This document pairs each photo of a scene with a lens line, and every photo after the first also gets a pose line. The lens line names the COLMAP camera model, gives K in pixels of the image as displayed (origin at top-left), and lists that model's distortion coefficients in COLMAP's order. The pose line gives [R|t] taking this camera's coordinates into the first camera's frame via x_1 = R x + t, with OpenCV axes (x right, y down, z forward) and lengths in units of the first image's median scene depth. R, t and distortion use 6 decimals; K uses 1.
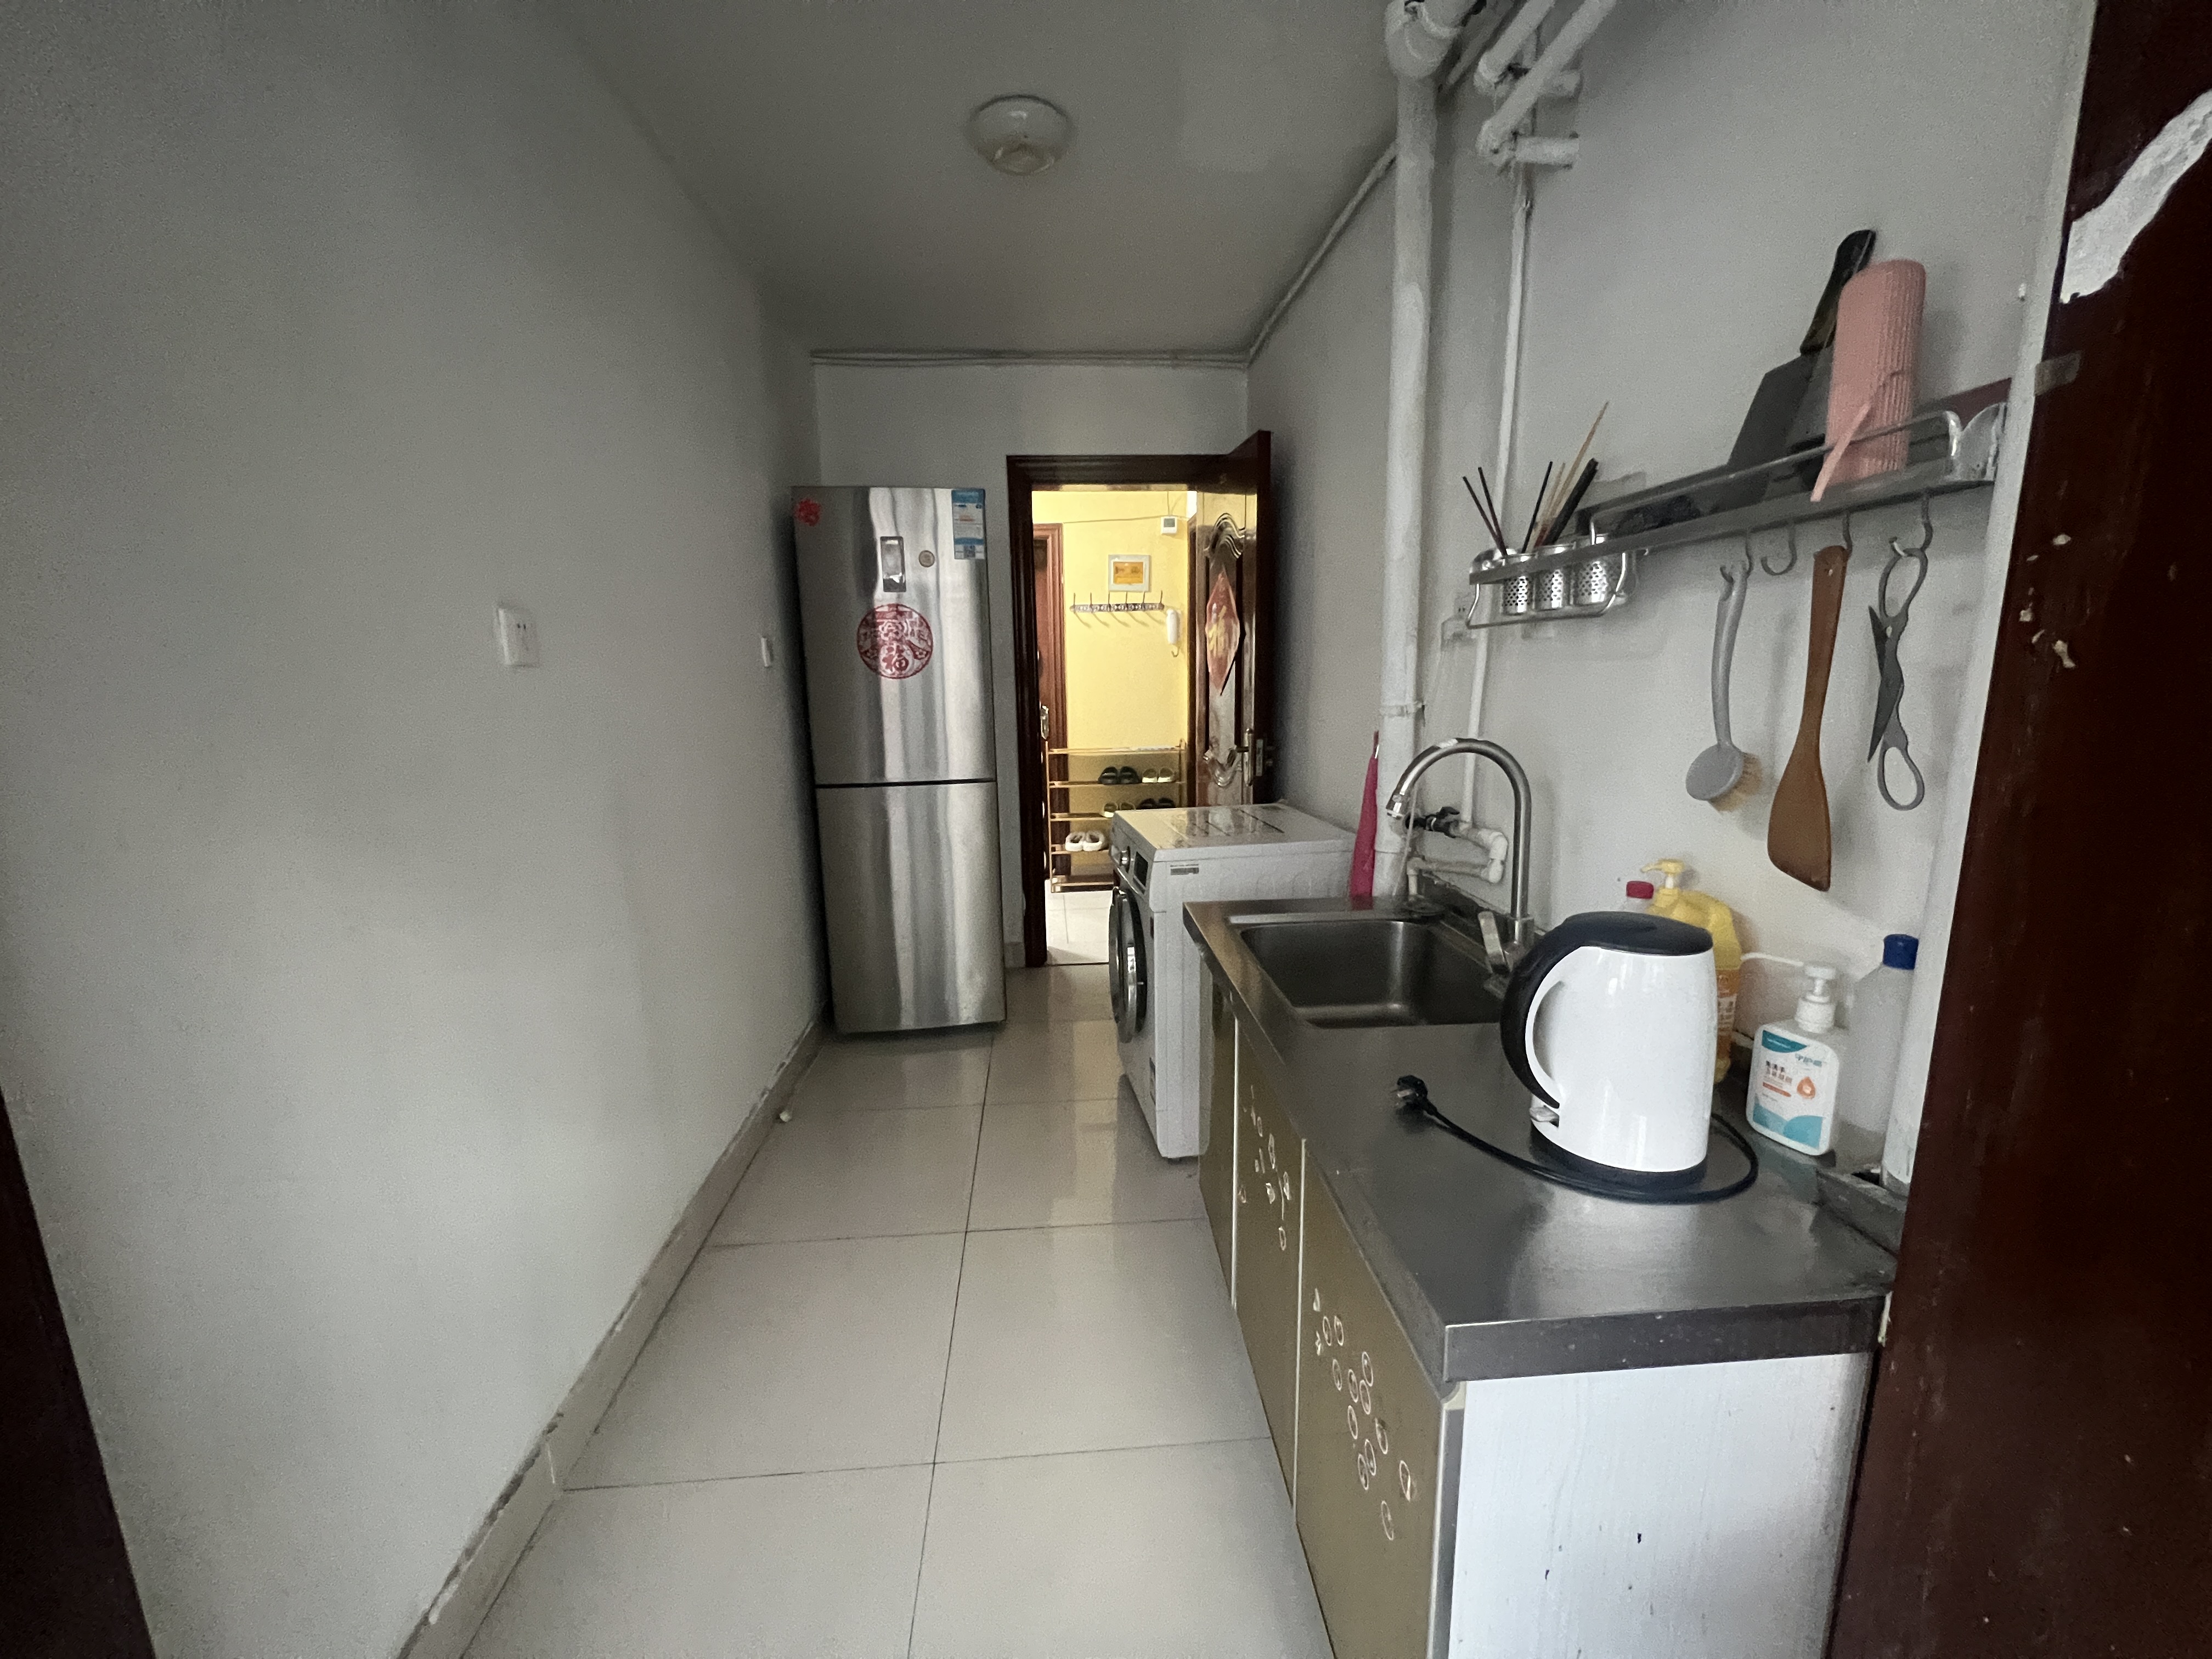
lens RADIAL K [[880.1, 0, 1106.0], [0, 880.1, 829.5], [0, 0, 1]] dist [-0.000678, 0.000183]
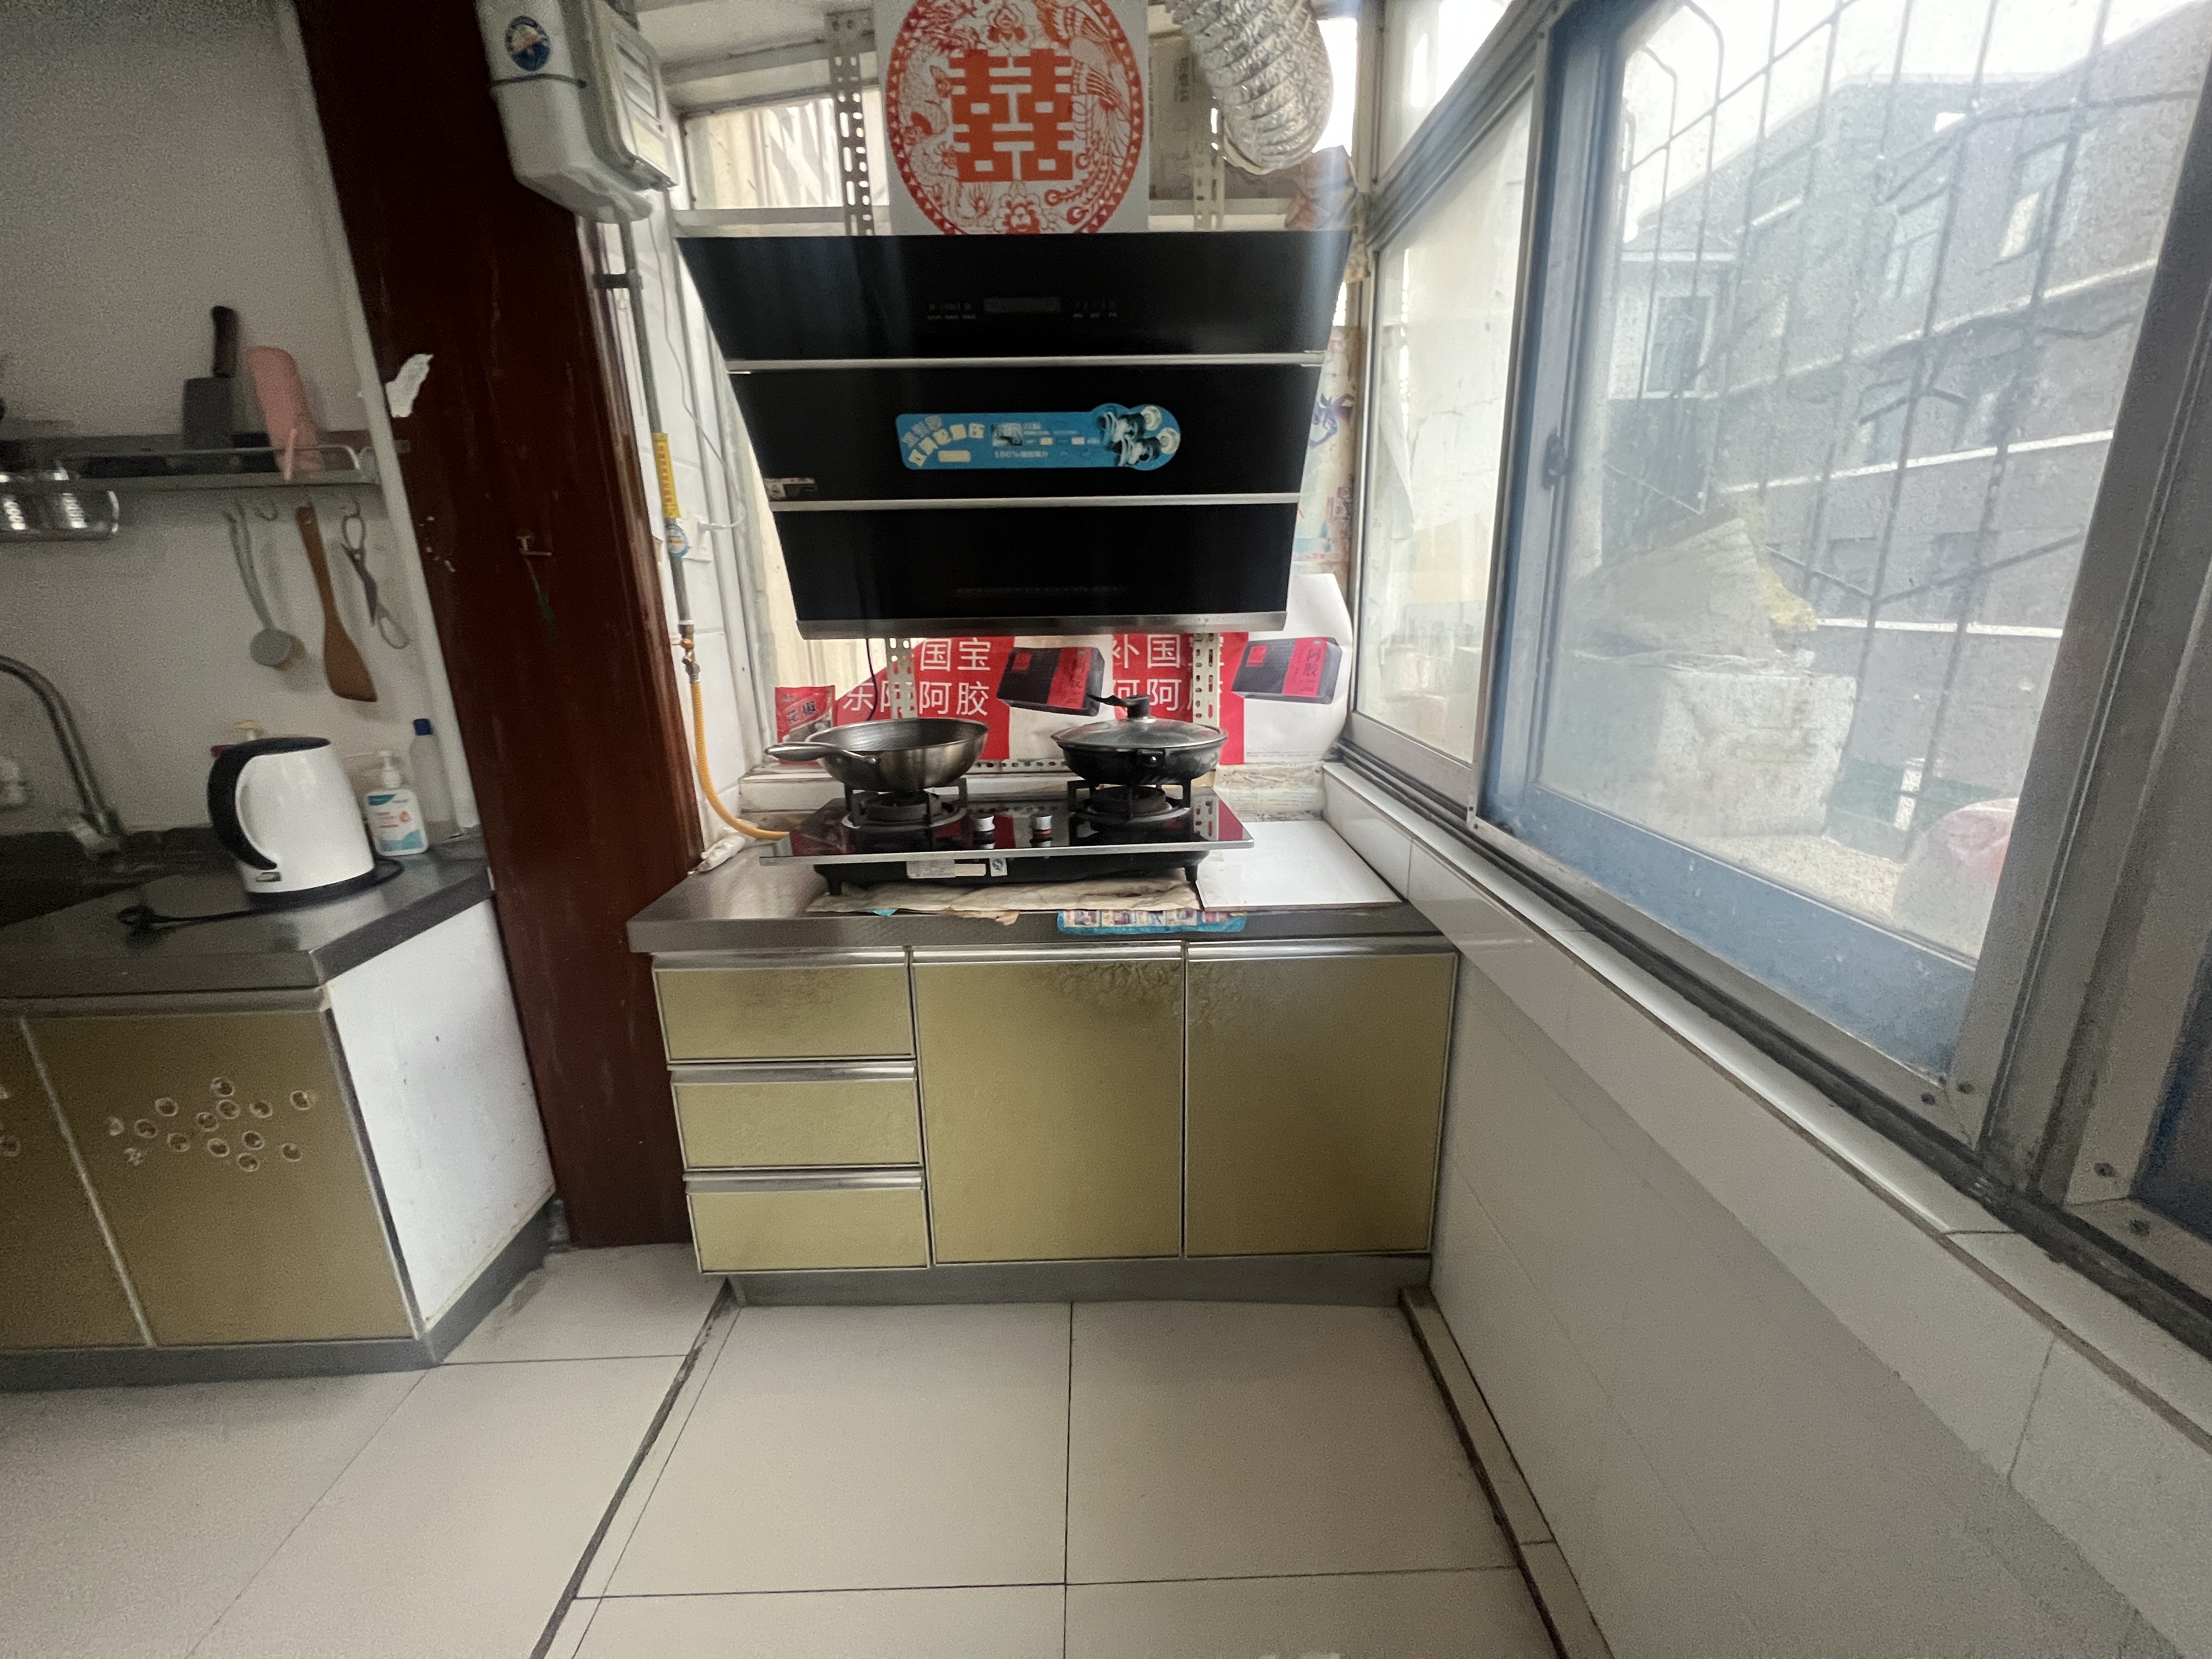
lens RADIAL K [[877.3, 0, 1106.0], [0, 877.3, 829.5], [0, 0, 1]] dist [0.002196, 0.000085]
pose [[0.049704, -0.252514, 0.966316, -0.920627], [0.203888, 0.949703, 0.237686, 0.193617], [-0.977732, 0.185207, 0.098689, -0.604842]]
